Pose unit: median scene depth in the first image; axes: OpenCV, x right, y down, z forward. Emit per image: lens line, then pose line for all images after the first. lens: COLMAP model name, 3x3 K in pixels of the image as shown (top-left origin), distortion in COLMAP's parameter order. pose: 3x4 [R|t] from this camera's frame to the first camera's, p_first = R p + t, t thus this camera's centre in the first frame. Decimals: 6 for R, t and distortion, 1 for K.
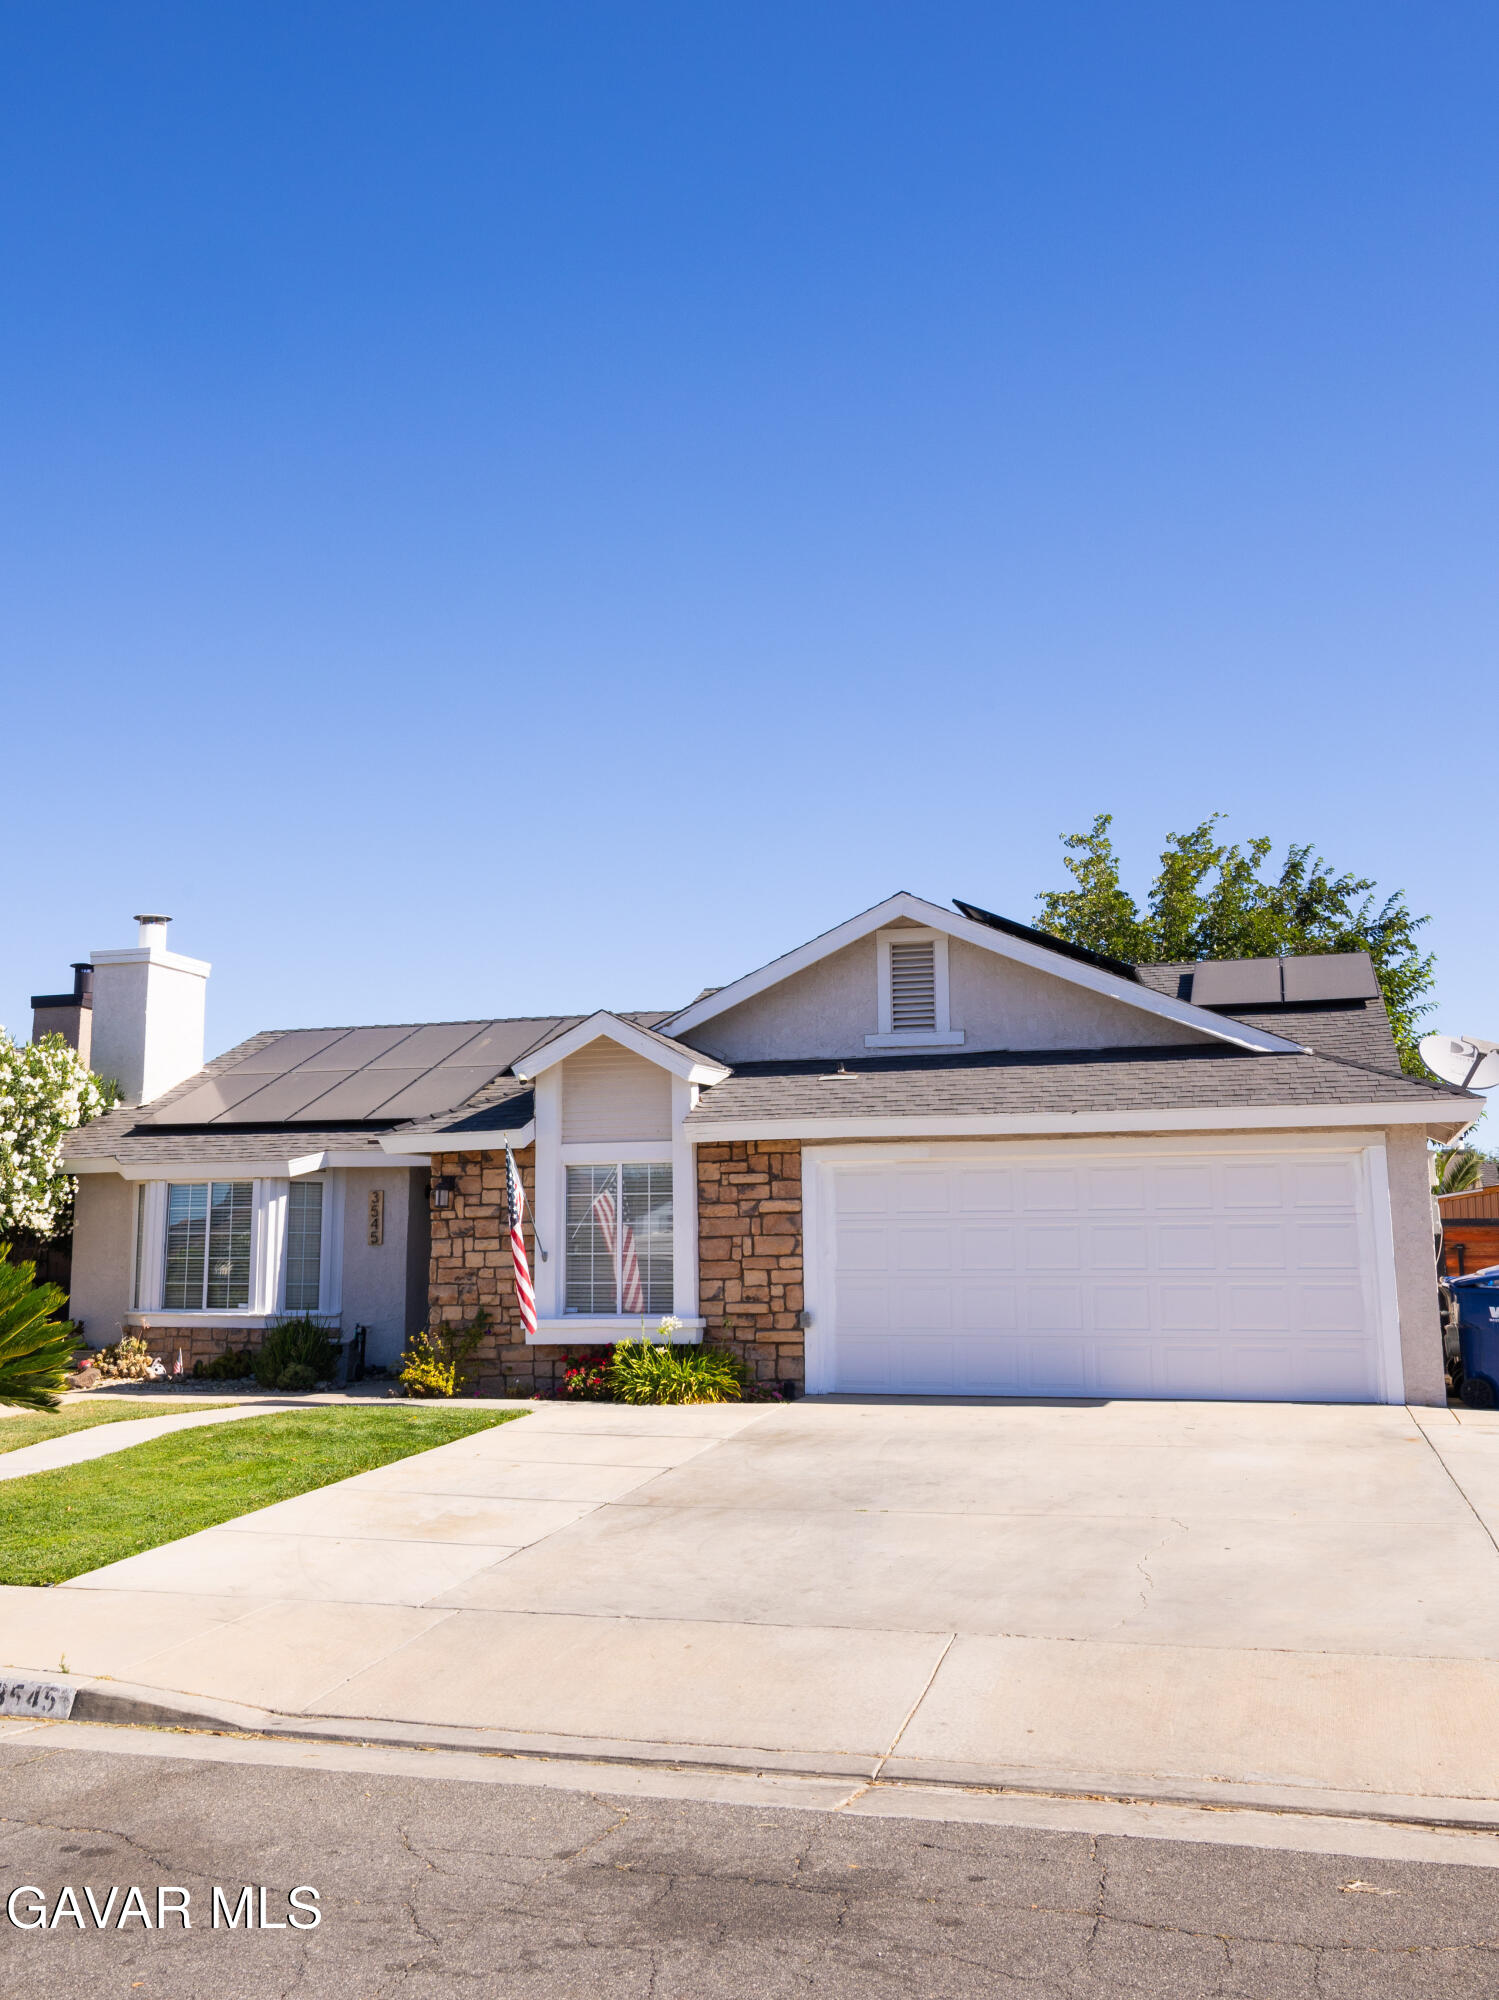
lens RADIAL K [[1694.6, 0, 752.8], [0, 1694.6, 998.2], [0, 0, 1]] dist [0.005110, 0.001473]
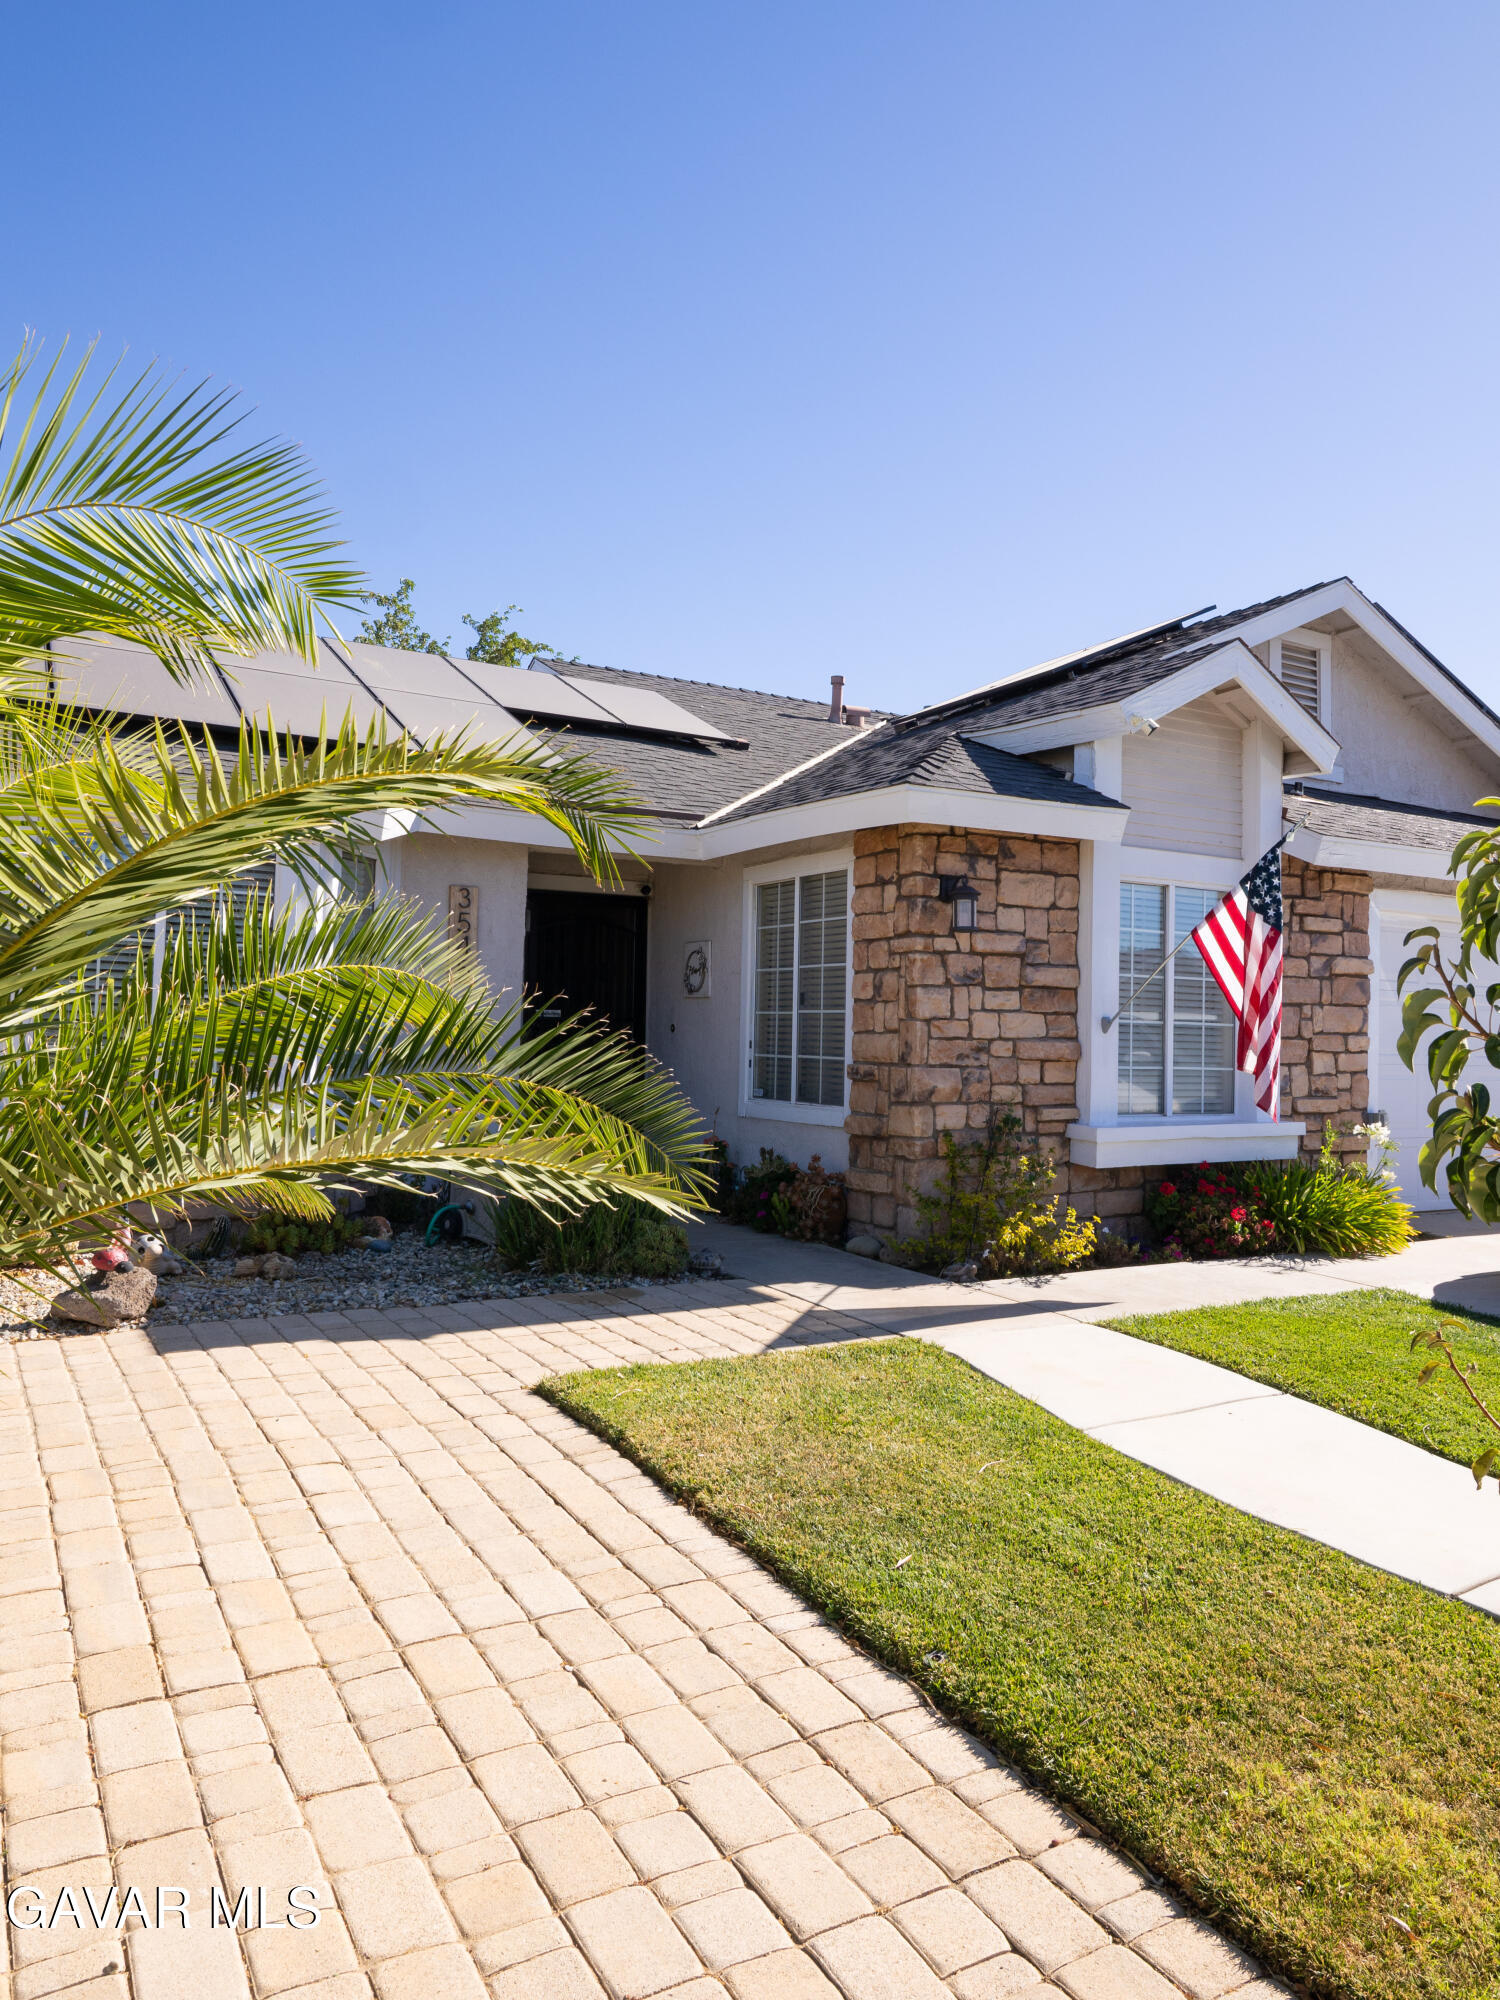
lens RADIAL K [[1339.6, 0, 750.0], [0, 1339.6, 1000.0], [0, 0, 1]] dist [0.002353, 0.000299]
pose [[0.706577, 0.040682, 0.706466, -0.543646], [-0.138226, 0.987049, 0.081408, 0.120142], [-0.694005, -0.155173, 0.703050, 0.738720]]
